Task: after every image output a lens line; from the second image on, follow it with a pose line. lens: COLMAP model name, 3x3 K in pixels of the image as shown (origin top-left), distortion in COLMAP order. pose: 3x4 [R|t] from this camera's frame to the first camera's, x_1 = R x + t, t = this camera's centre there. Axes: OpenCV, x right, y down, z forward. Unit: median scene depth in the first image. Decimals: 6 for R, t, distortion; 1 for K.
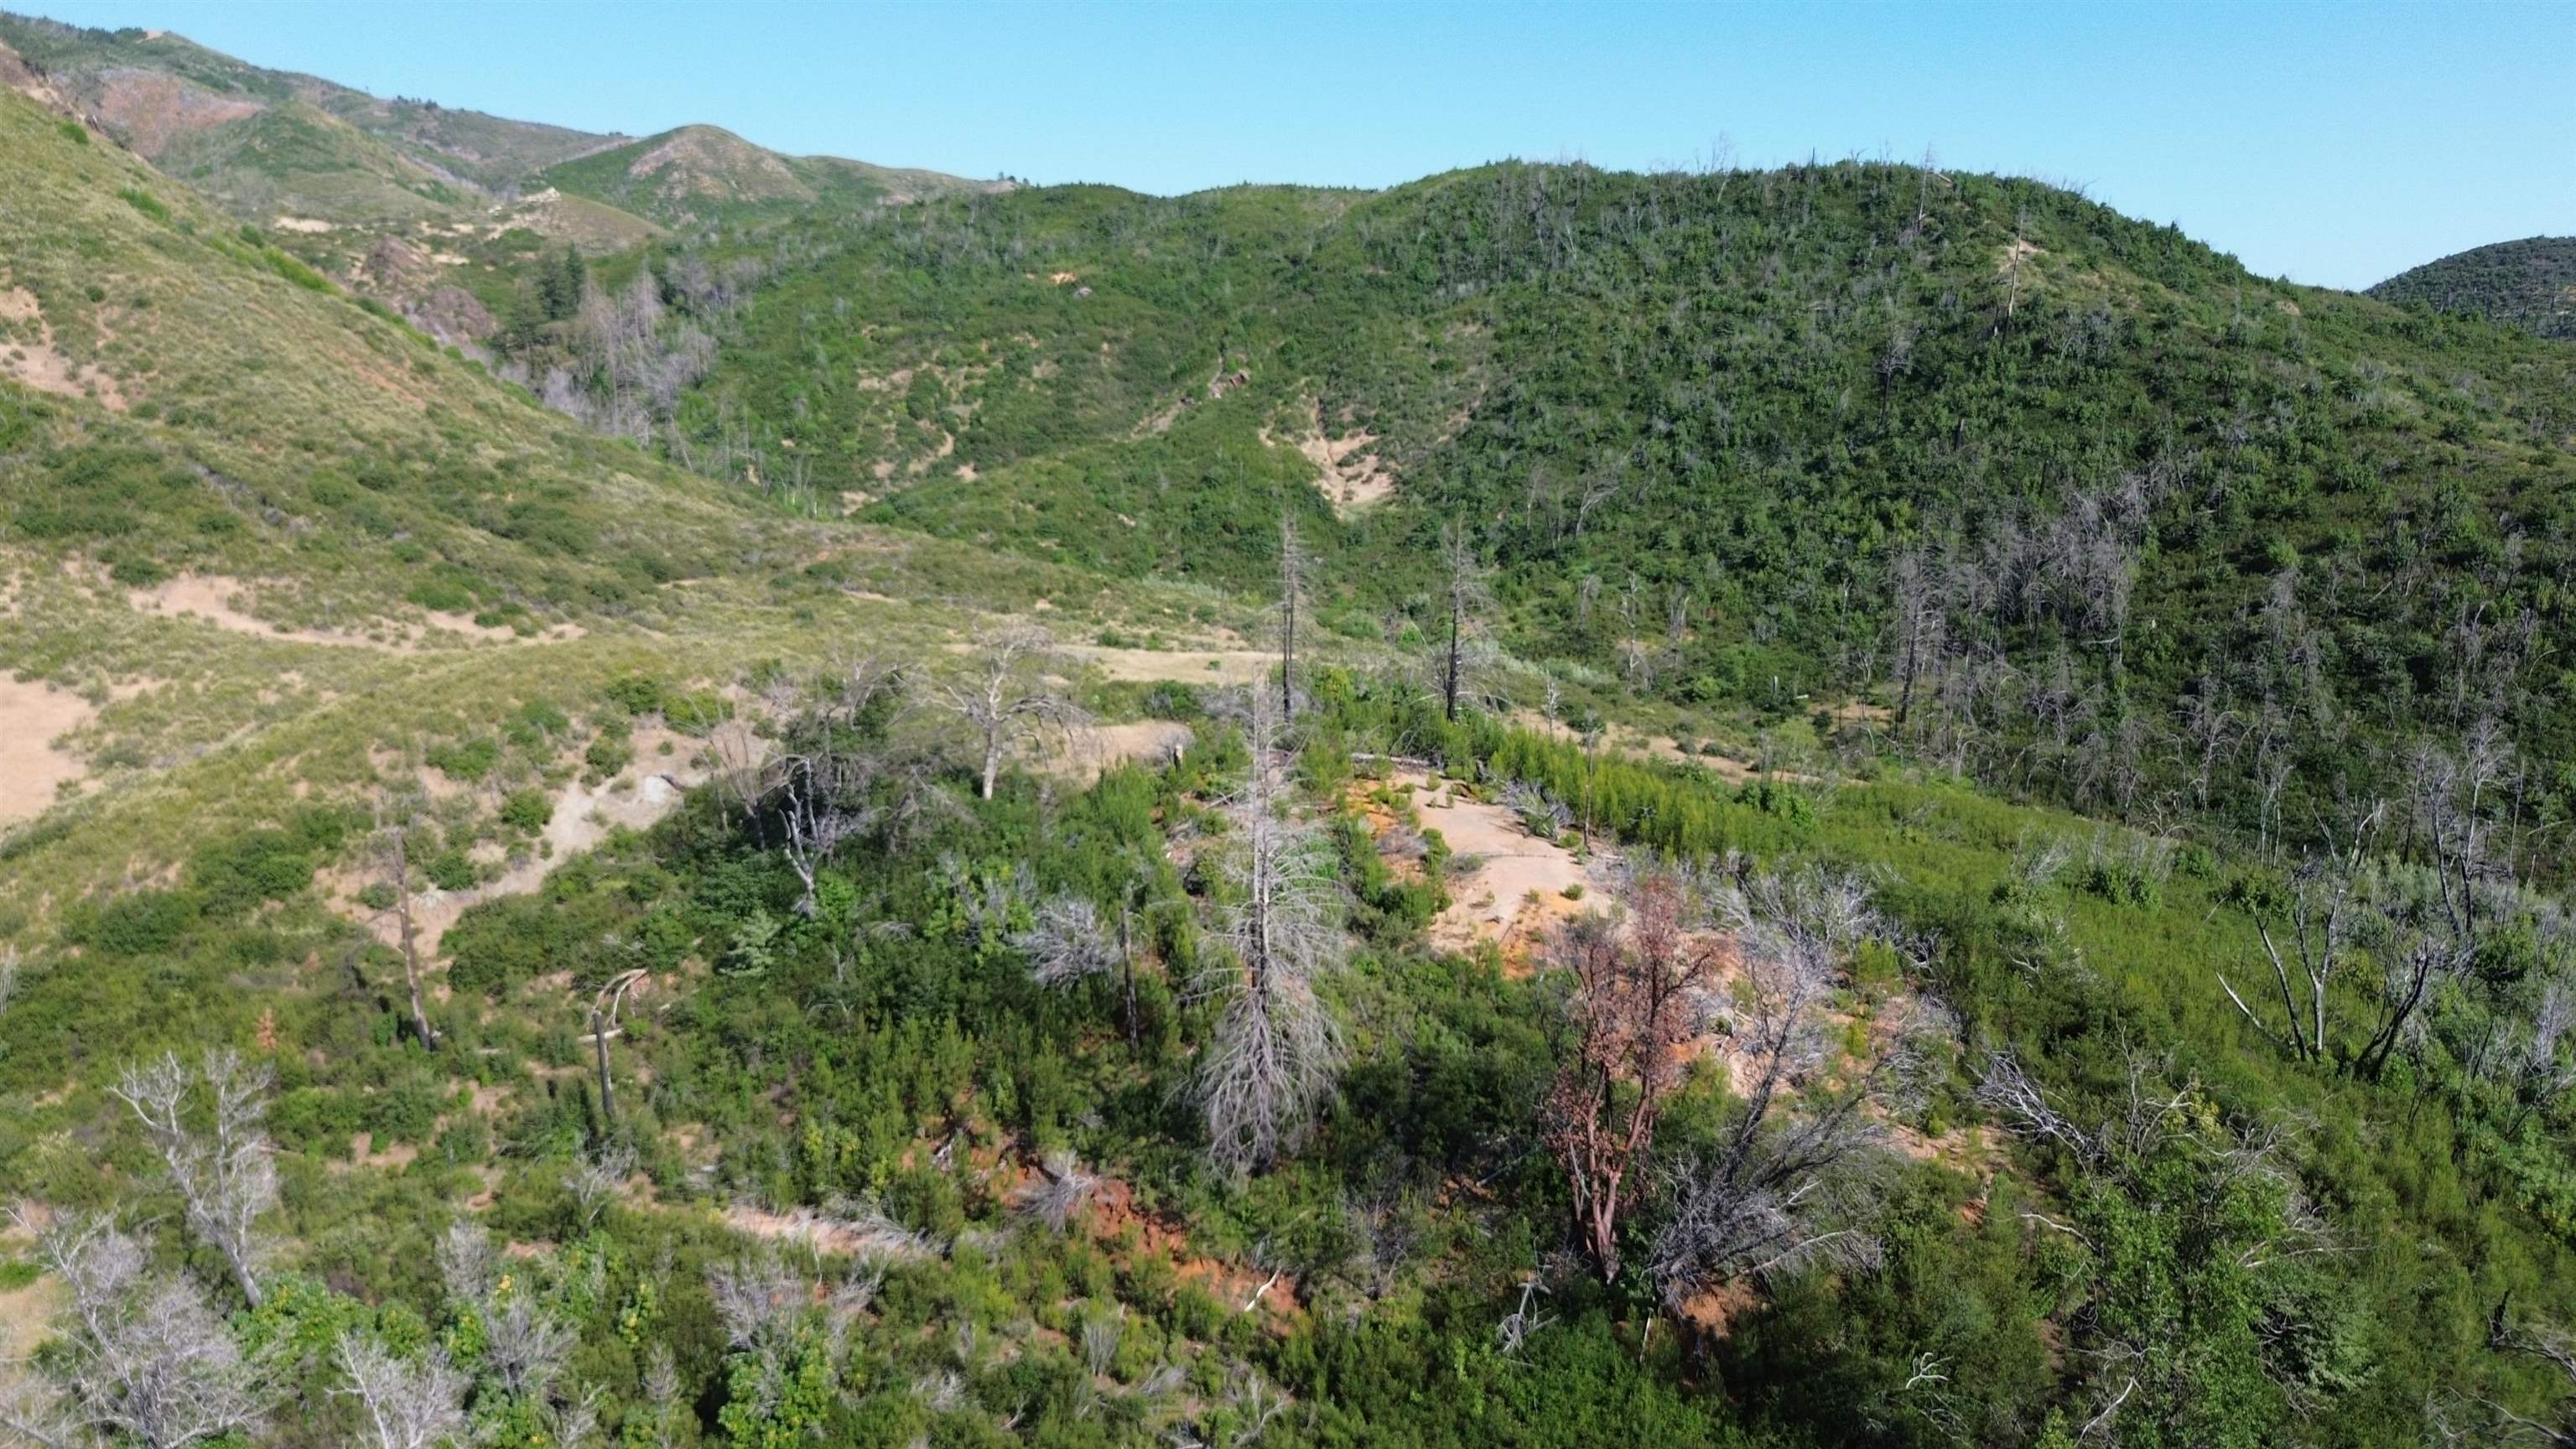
lens RADIAL K [[1832.0, 0, 1291.0], [0, 1832.0, 704.4], [0, 0, 1]] dist [0.060049, -0.061119]
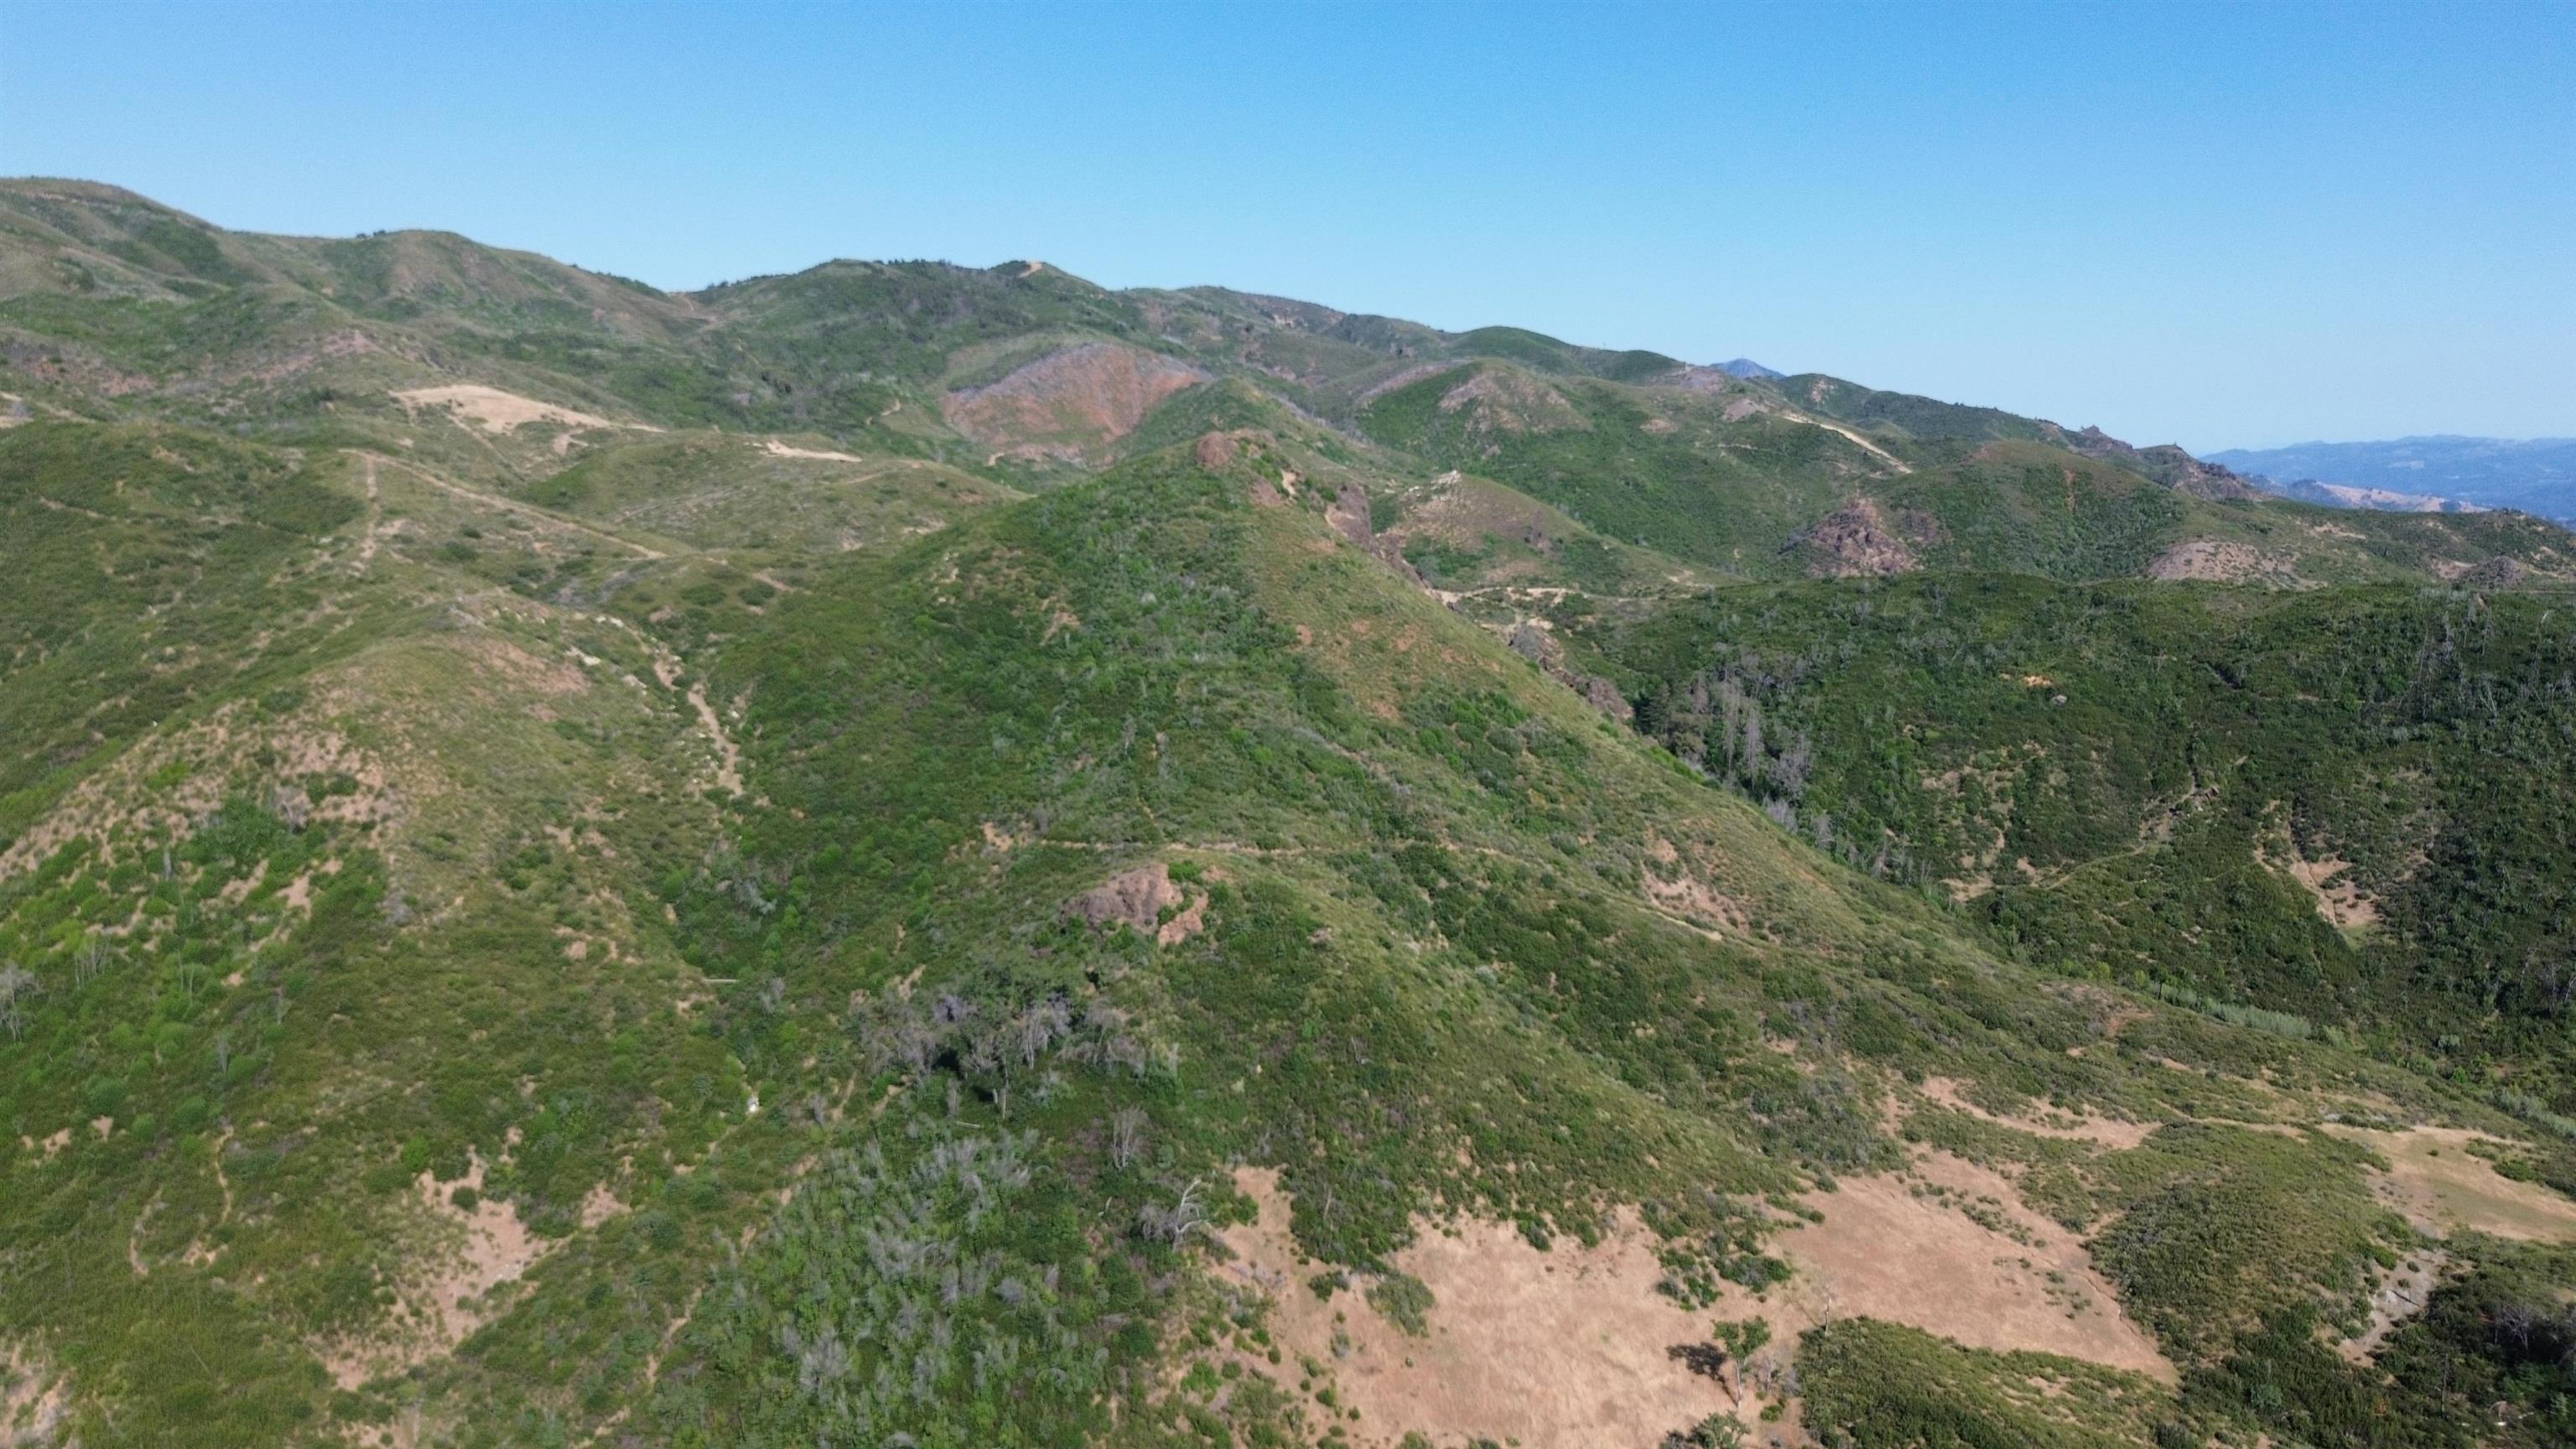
lens RADIAL K [[1832.0, 0, 1293.8], [0, 1832.0, 712.9], [0, 0, 1]] dist [0.060049, -0.061119]
pose [[0.957475, 0.051277, -0.283923, -0.315642], [-0.060124, 0.997937, -0.022526, -0.175459], [0.282182, 0.038639, 0.958582, -0.560912]]
